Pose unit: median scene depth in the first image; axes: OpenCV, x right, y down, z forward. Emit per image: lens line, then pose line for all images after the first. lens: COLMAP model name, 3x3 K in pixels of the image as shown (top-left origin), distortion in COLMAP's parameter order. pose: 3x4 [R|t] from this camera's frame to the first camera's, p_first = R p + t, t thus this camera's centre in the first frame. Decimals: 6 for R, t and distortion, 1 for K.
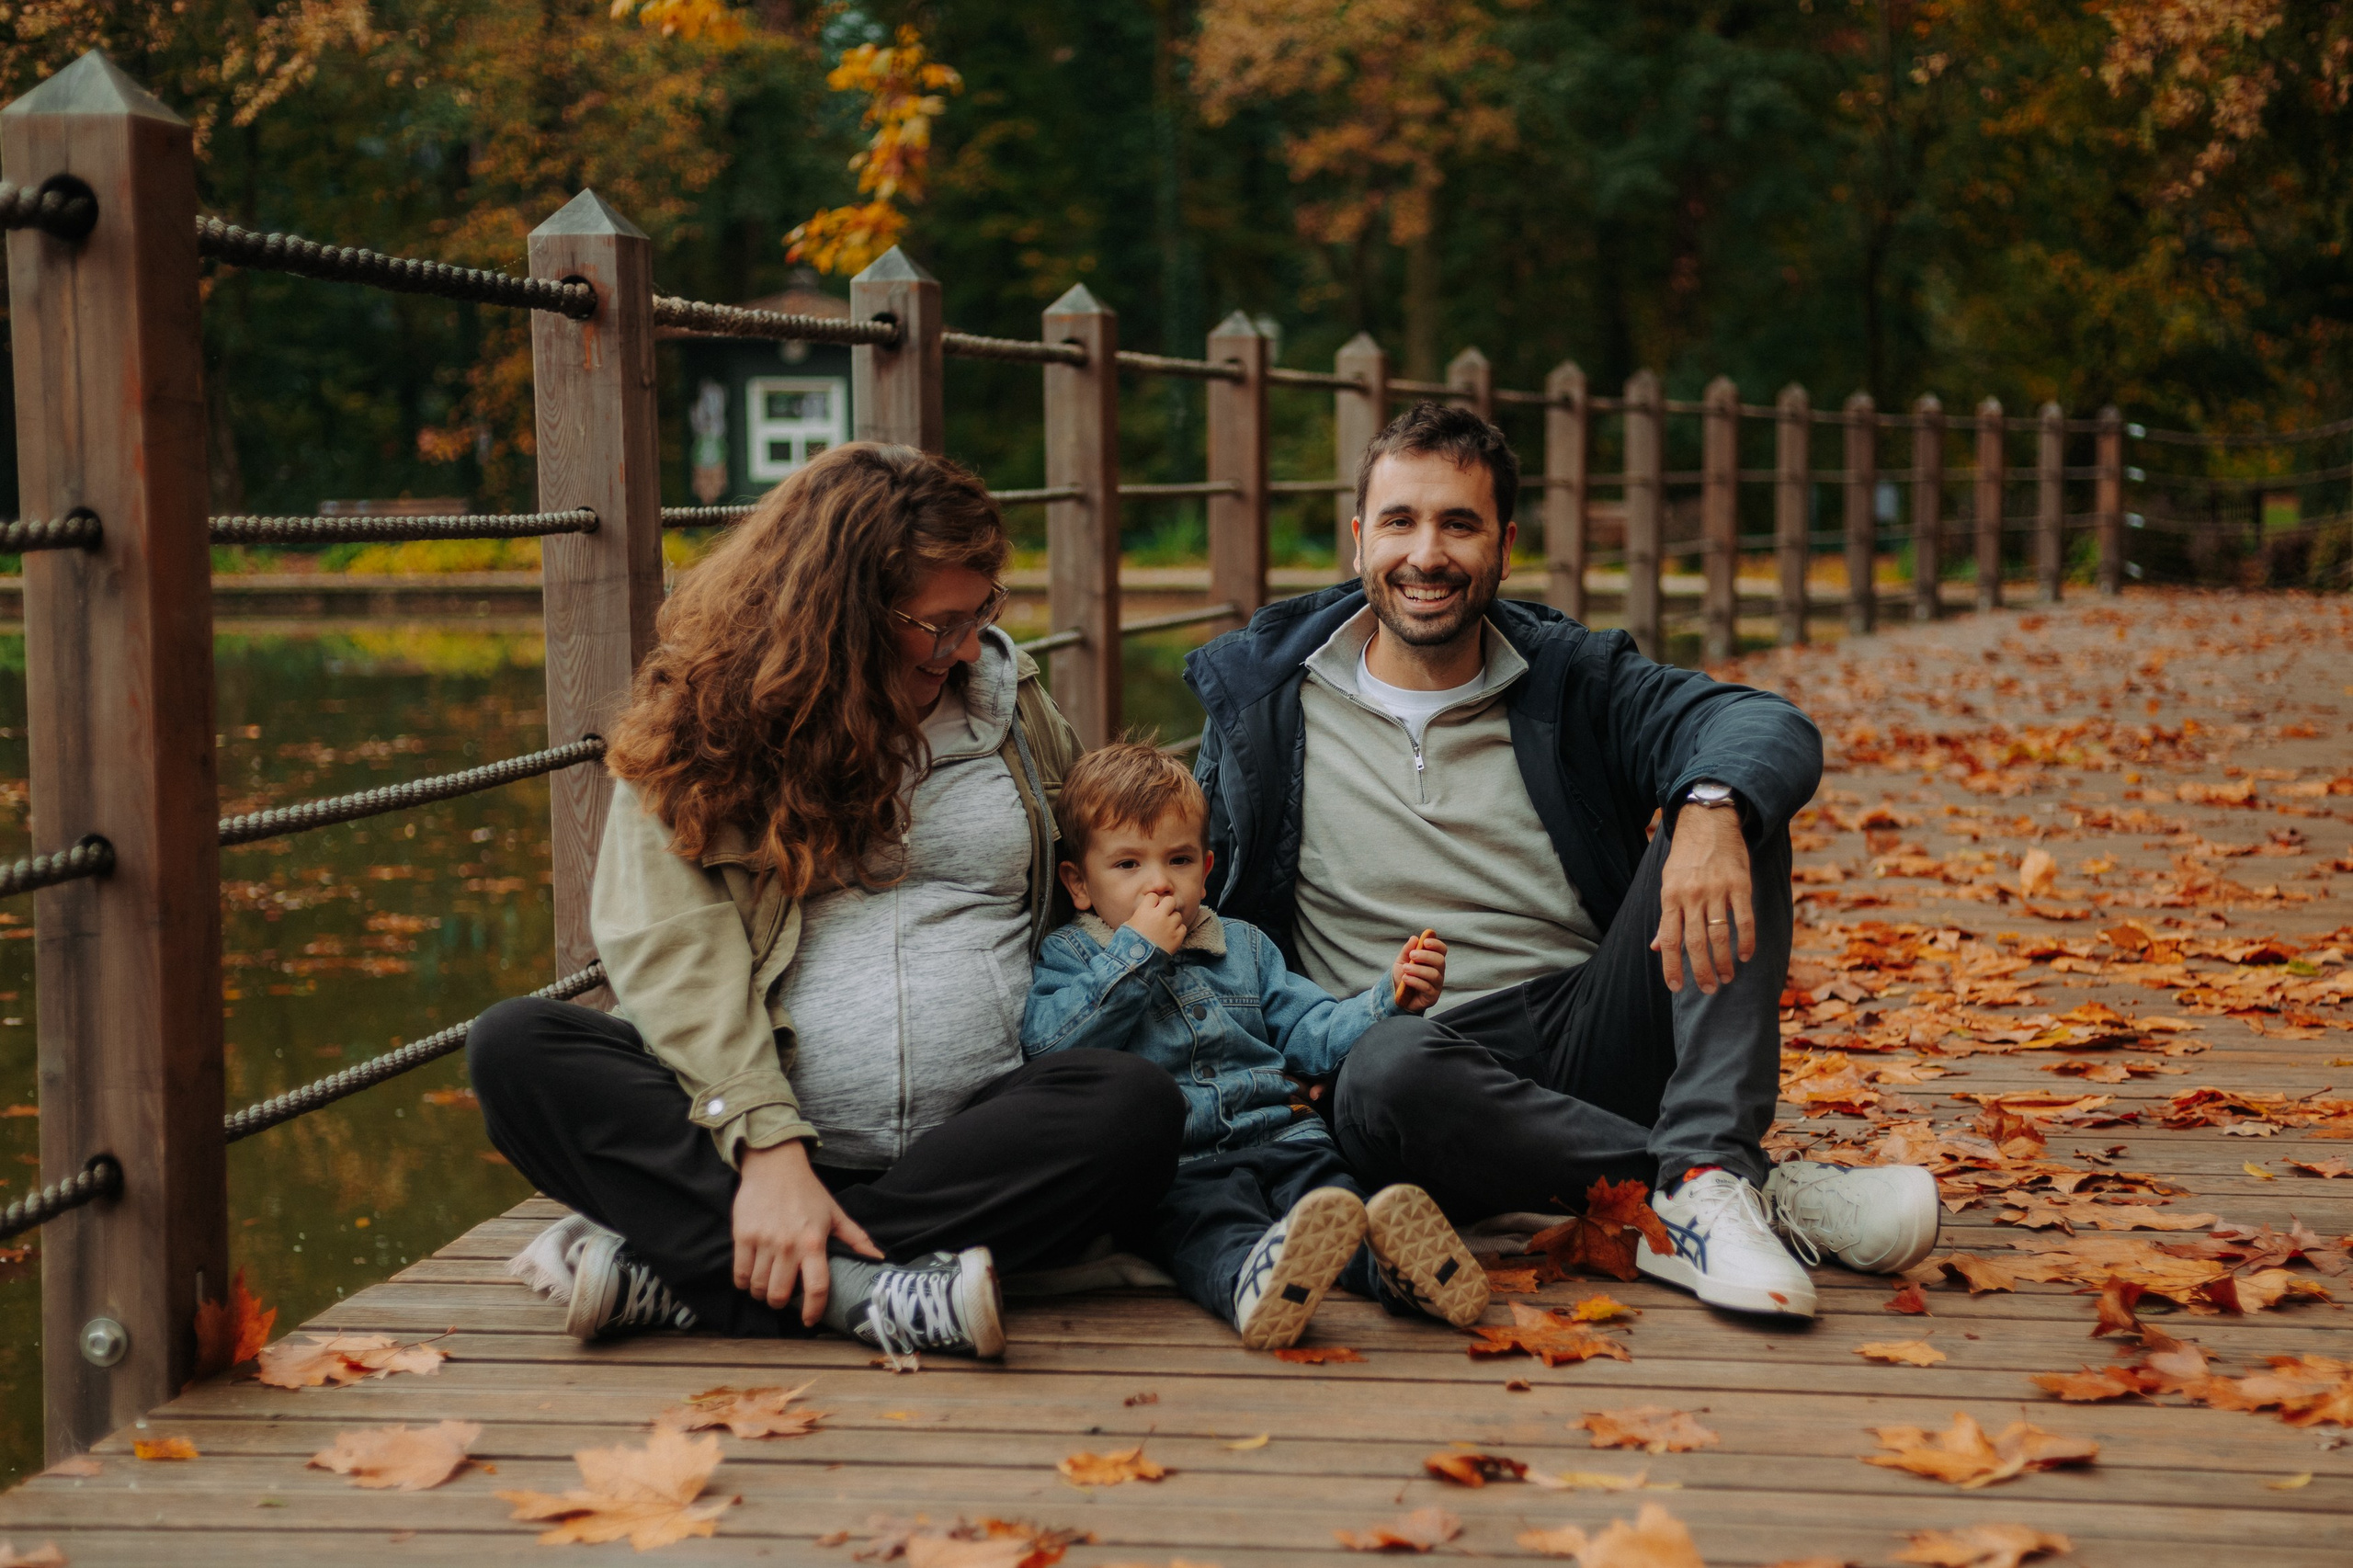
lens RADIAL K [[3668.7, 0, 1320.0], [0, 3668.7, 792.0], [0, 0, 1]] dist [0.170170, 0.134692]
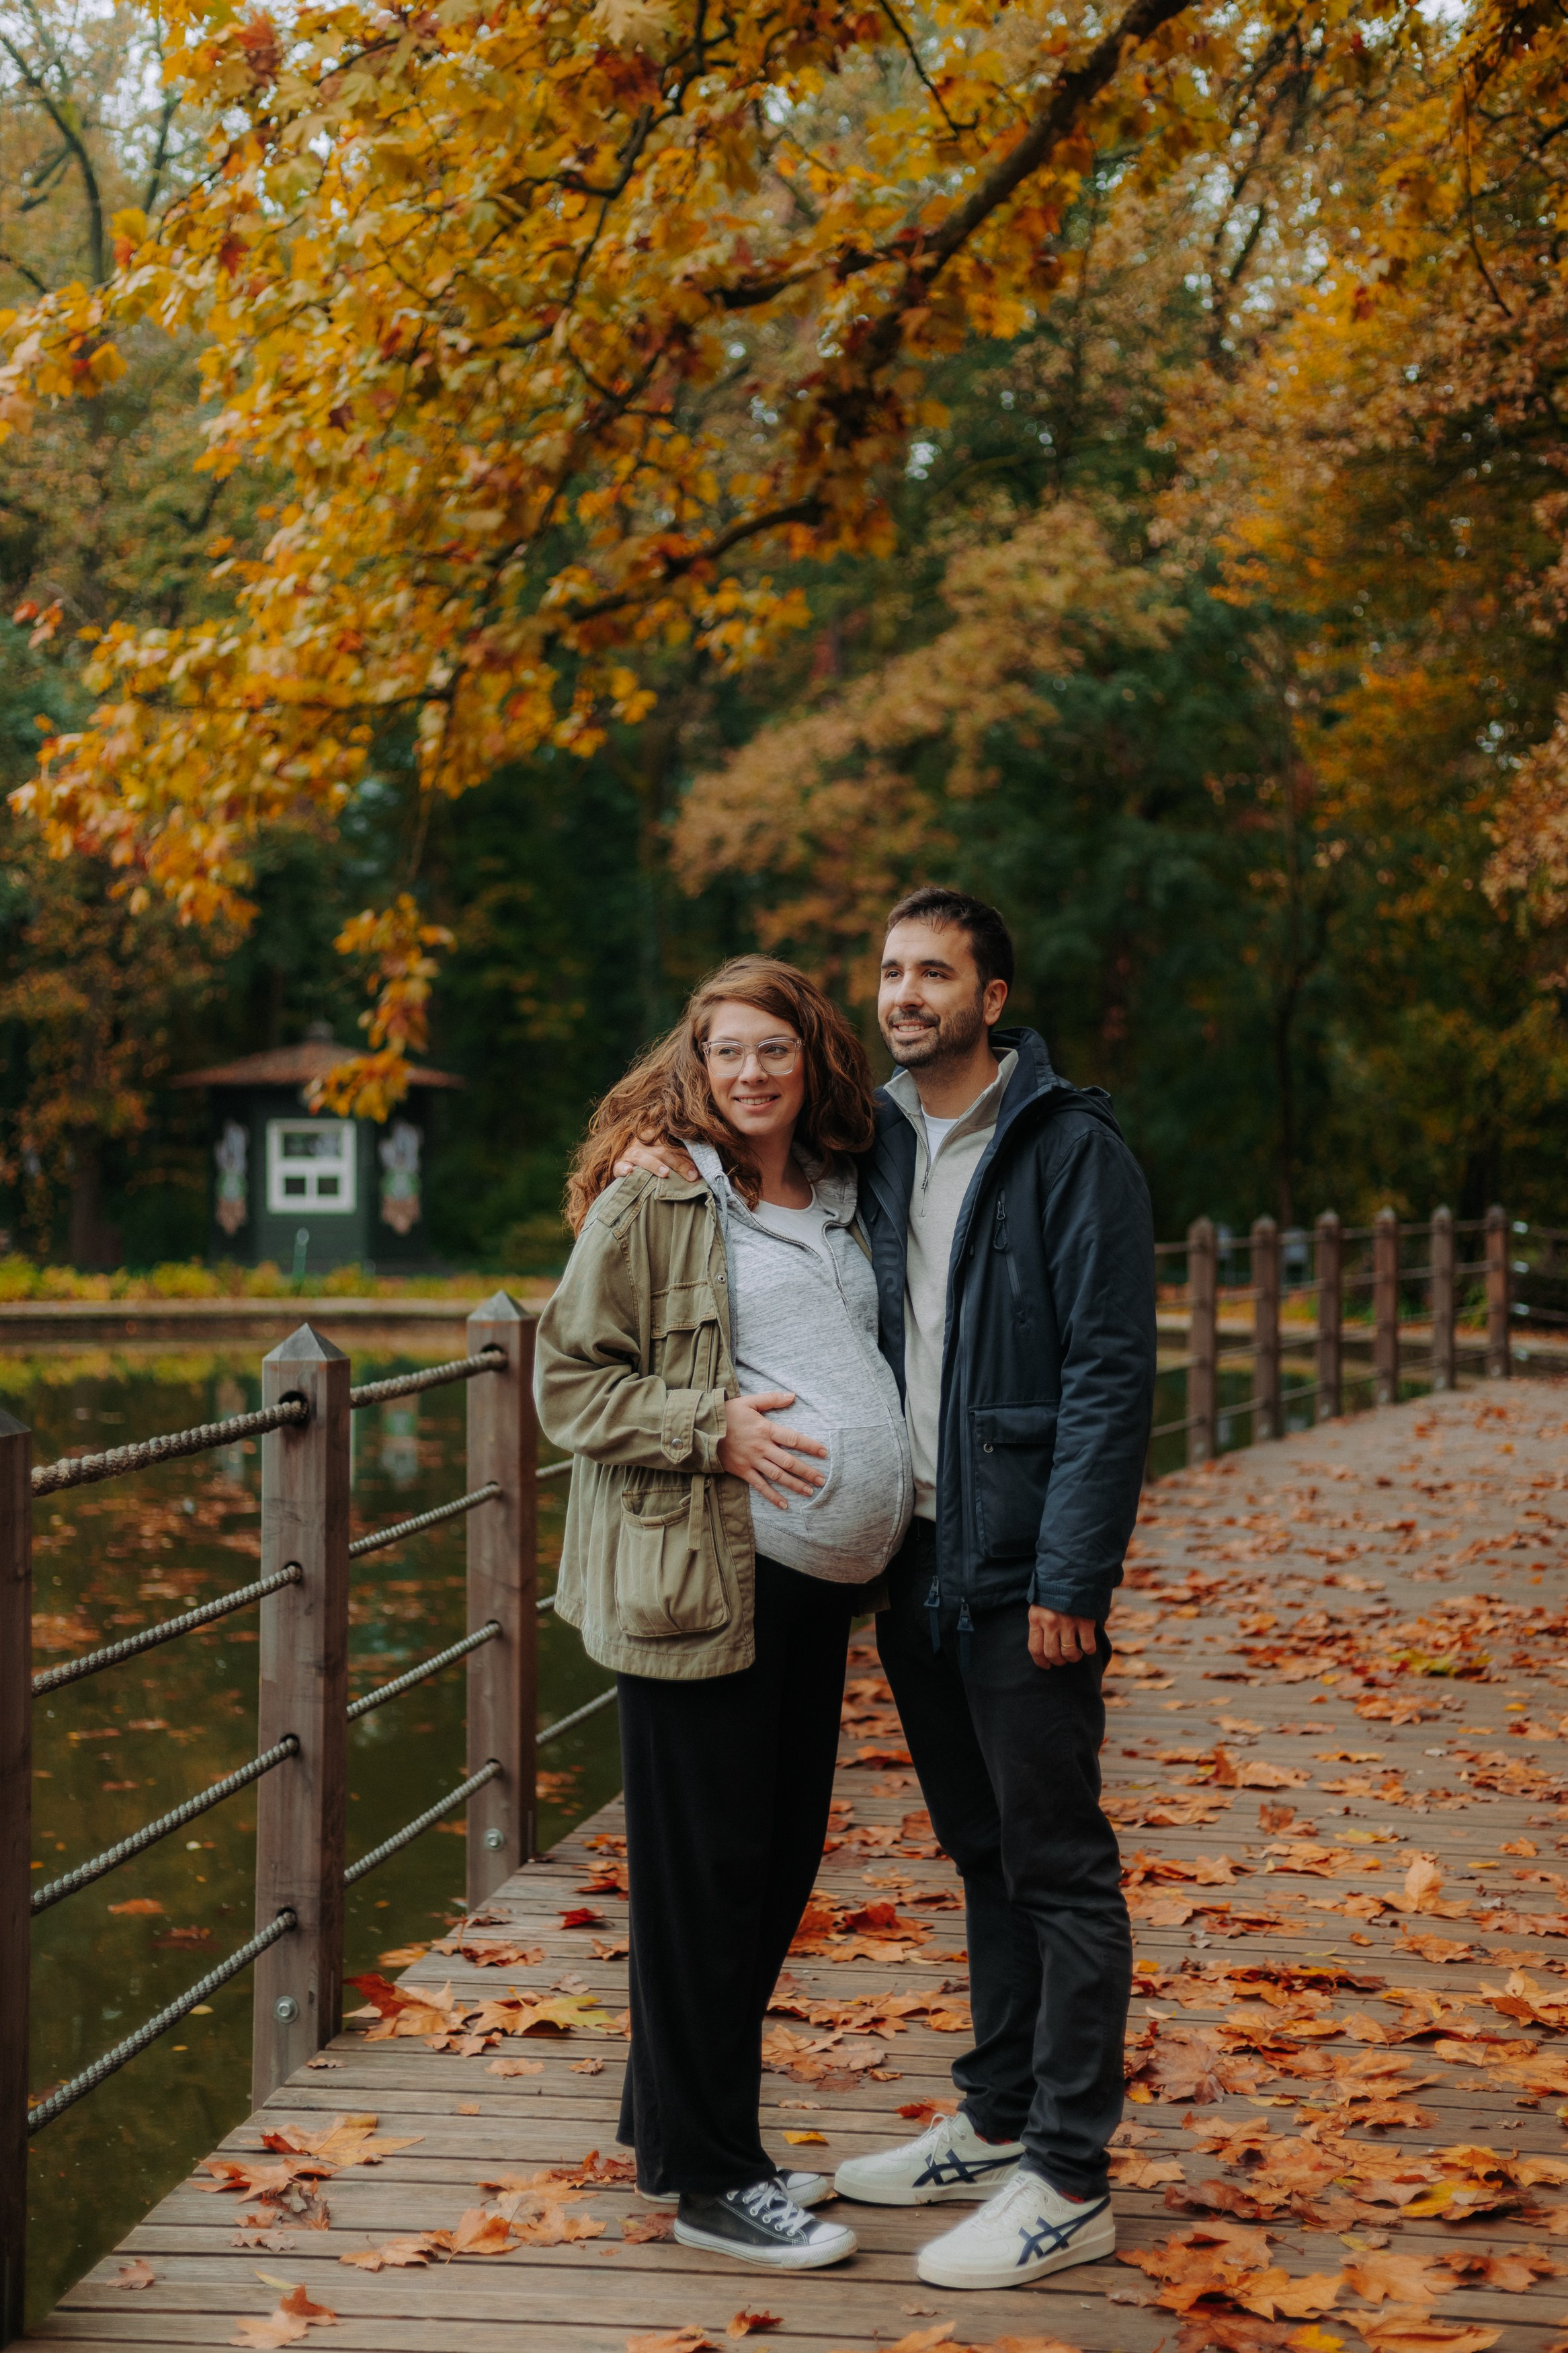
lens RADIAL K [[3321.8, 0, 775.3], [0, 3321.8, 1172.8], [0, 0, 1]] dist [0.166823, 0.170643]
pose [[0.999980, 0.004513, -0.004349, 0.021627], [-0.004877, 0.996125, -0.087815, -0.111020], [0.003936, 0.087835, 0.996127, 0.061114]]
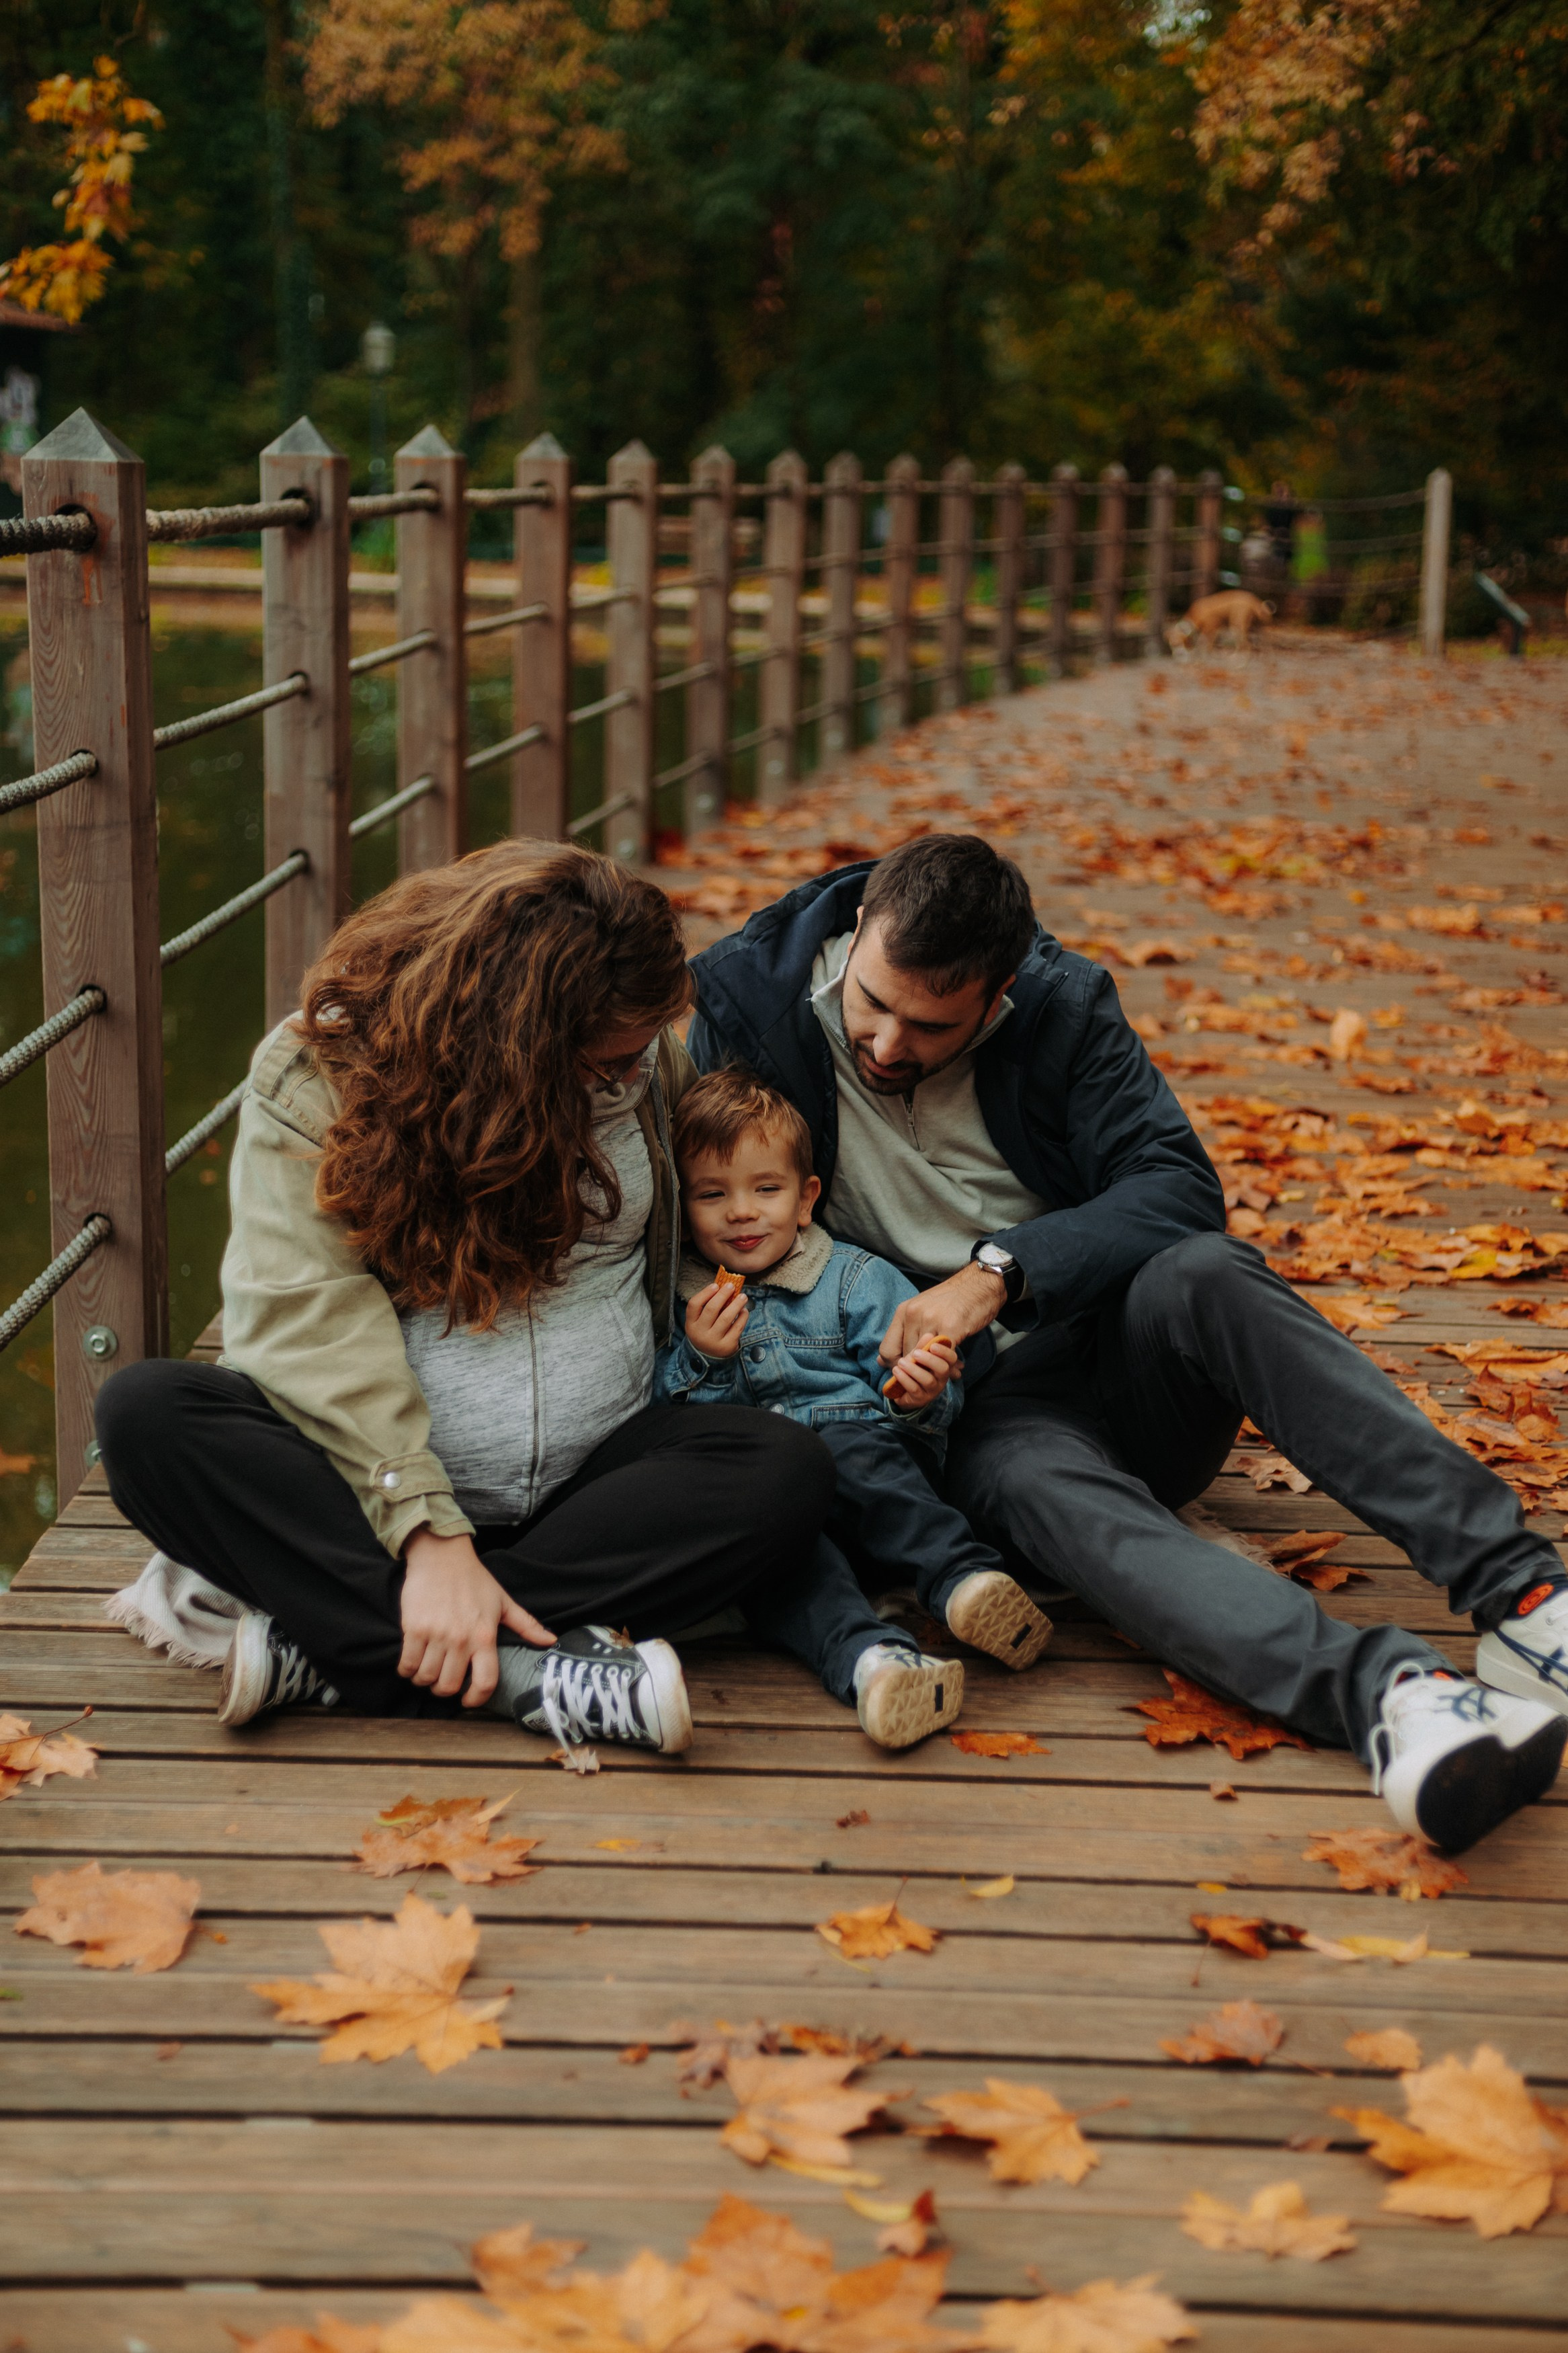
lens RADIAL K [[3332.6, 0, 787.8], [0, 3332.6, 1175.6], [0, 0, 1]] dist [0.186215, 0.071204]
pose [[0.993365, 0.007404, 0.114764, -0.091277], [-0.021088, 0.992732, 0.118483, -0.058483], [-0.113053, -0.120117, 0.986302, 0.080849]]
